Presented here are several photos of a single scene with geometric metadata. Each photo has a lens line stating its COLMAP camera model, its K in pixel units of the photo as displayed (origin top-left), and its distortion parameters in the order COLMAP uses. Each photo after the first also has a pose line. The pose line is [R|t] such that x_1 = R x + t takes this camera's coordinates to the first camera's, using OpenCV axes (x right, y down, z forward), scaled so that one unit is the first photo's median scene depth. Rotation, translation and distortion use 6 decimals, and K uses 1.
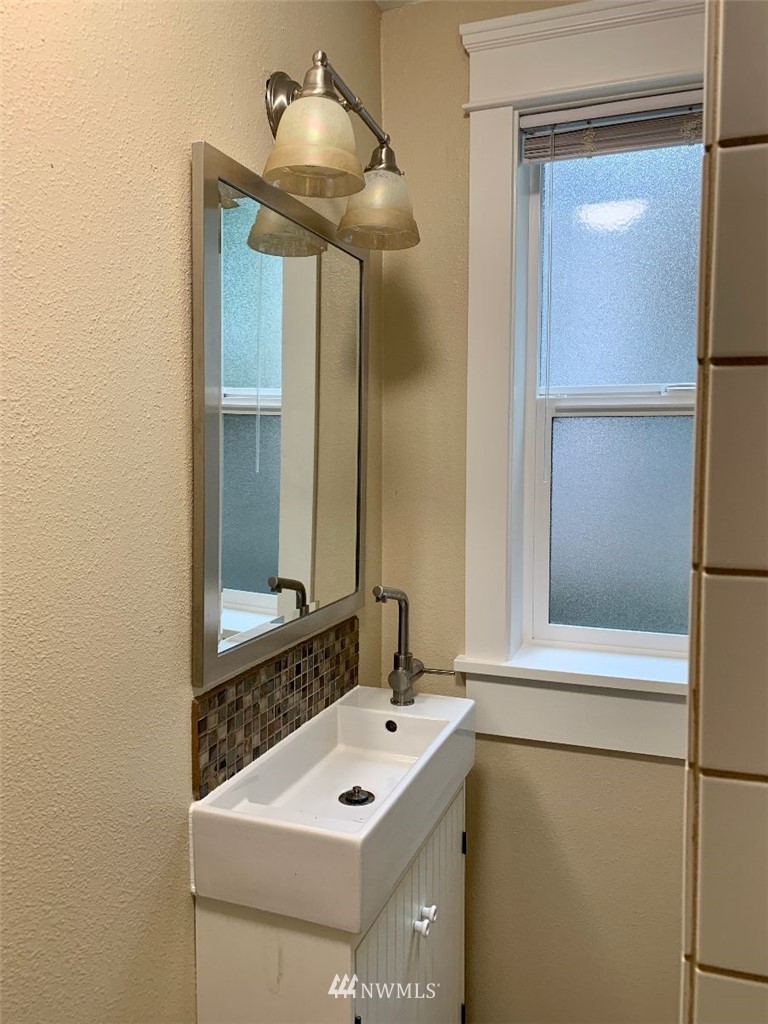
lens RADIAL K [[806.1, 0, 381.1], [0, 806.1, 509.0], [0, 0, 1]] dist [0.041954, -0.002672]
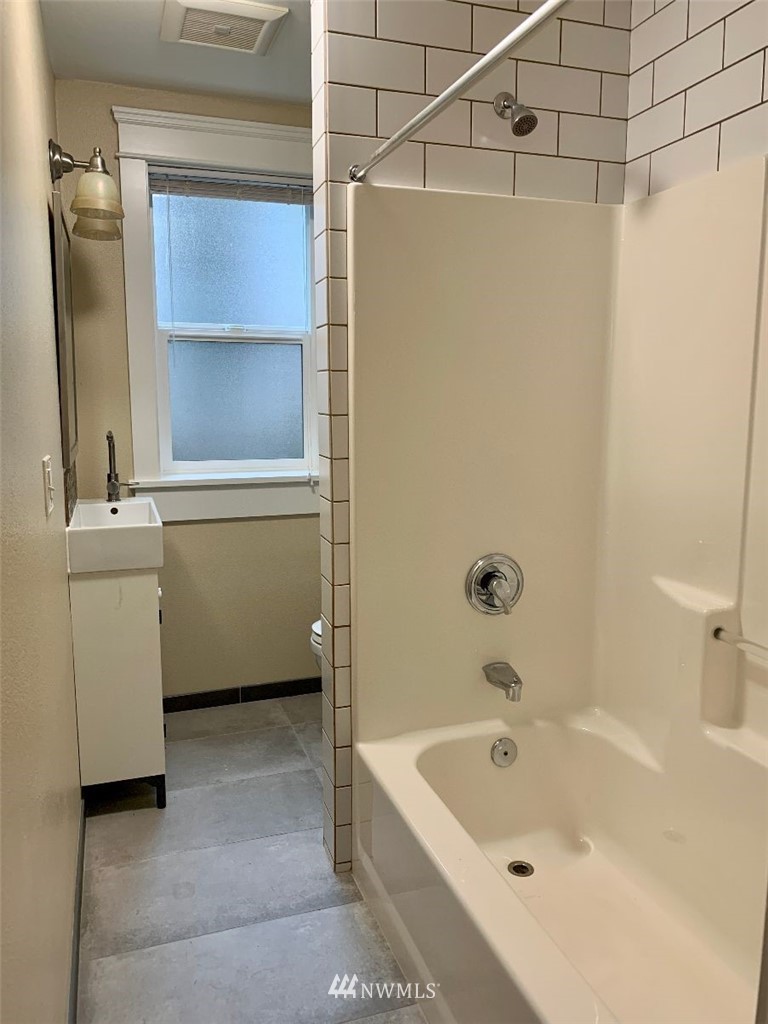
lens RADIAL K [[806.1, 0, 385.0], [0, 806.1, 511.7], [0, 0, 1]] dist [0.041954, -0.002672]
pose [[0.773403, -0.095513, 0.626678, -0.628169], [0.040563, 0.994015, 0.101439, 0.107392], [-0.632616, -0.053033, 0.772648, -0.748120]]
